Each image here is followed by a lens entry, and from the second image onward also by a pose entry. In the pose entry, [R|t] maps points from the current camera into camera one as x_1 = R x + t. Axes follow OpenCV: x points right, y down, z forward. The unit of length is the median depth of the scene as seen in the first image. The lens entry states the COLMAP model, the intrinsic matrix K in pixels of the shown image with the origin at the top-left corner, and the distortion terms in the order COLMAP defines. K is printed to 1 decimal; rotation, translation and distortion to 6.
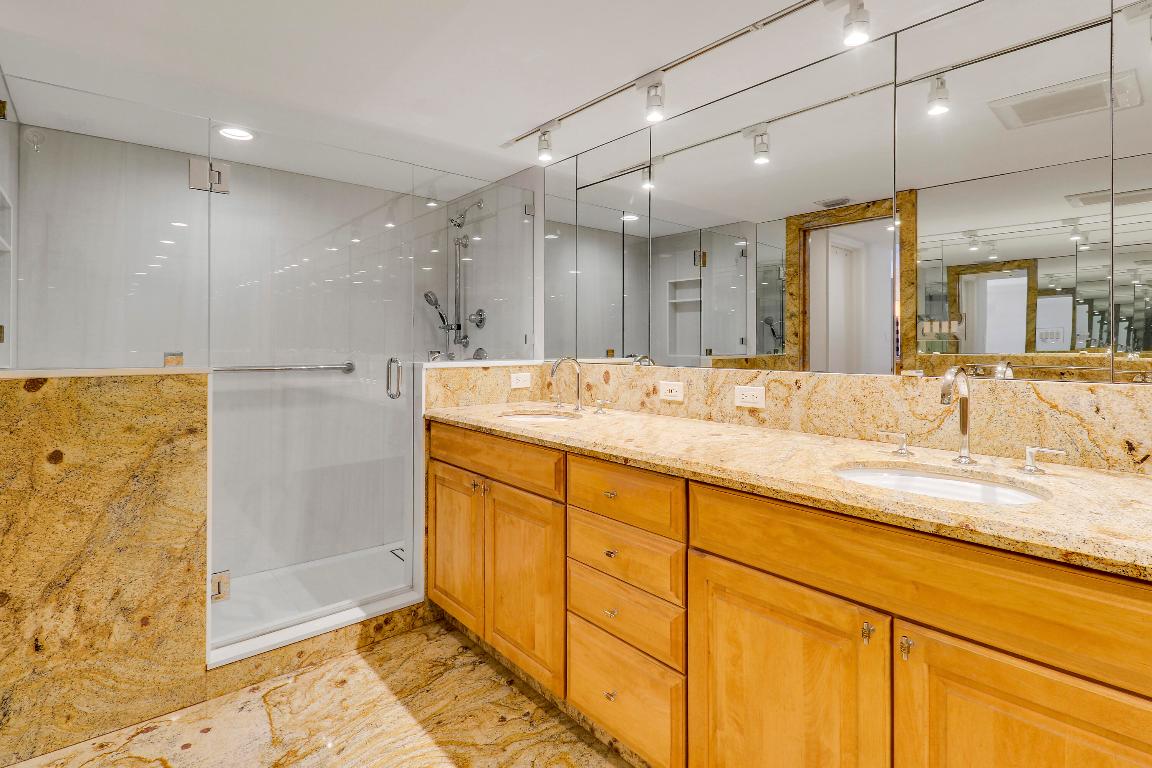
lens RADIAL K [[542.3, 0, 578.9], [0, 542.3, 326.4], [0, 0, 1]] dist [-0.001013, -0.000336]
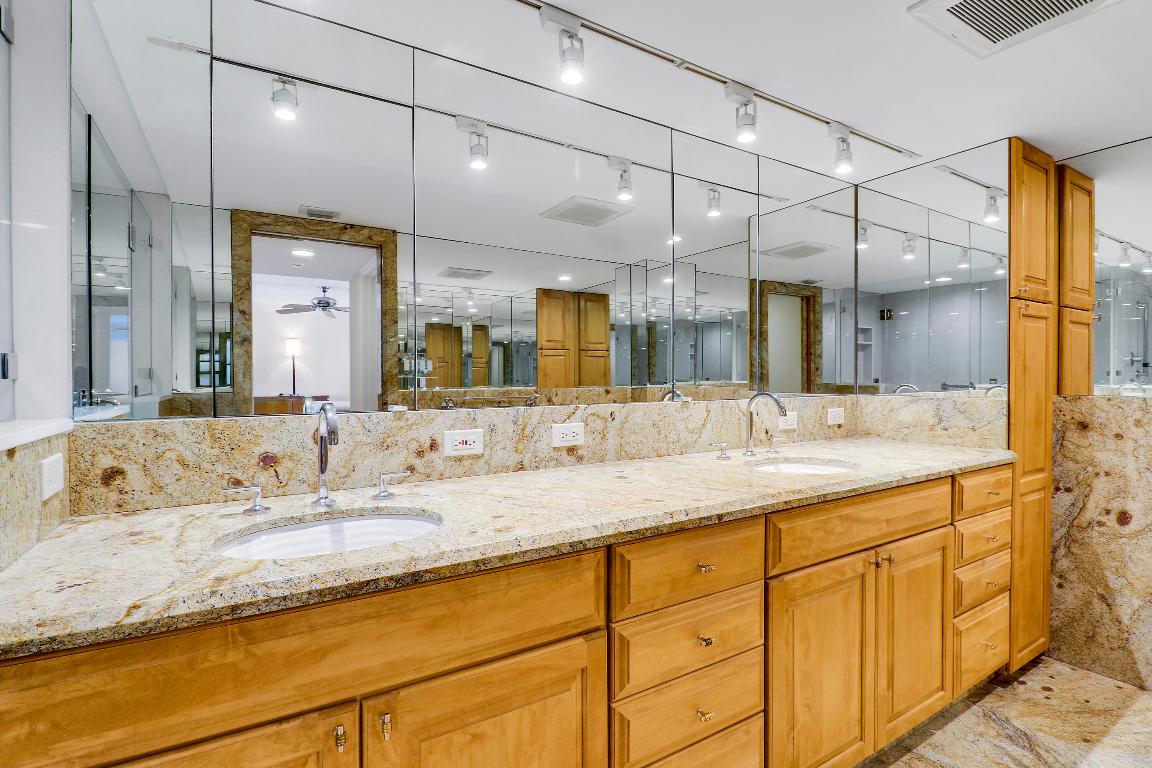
lens RADIAL K [[544.9, 0, 581.2], [0, 544.9, 378.2], [0, 0, 1]] dist [0.000973, -0.017295]
pose [[0.163979, -0.002772, 0.986460, -0.593262], [-0.031258, 0.999479, 0.008005, 0.026127], [-0.985969, -0.032147, 0.163807, 0.832050]]
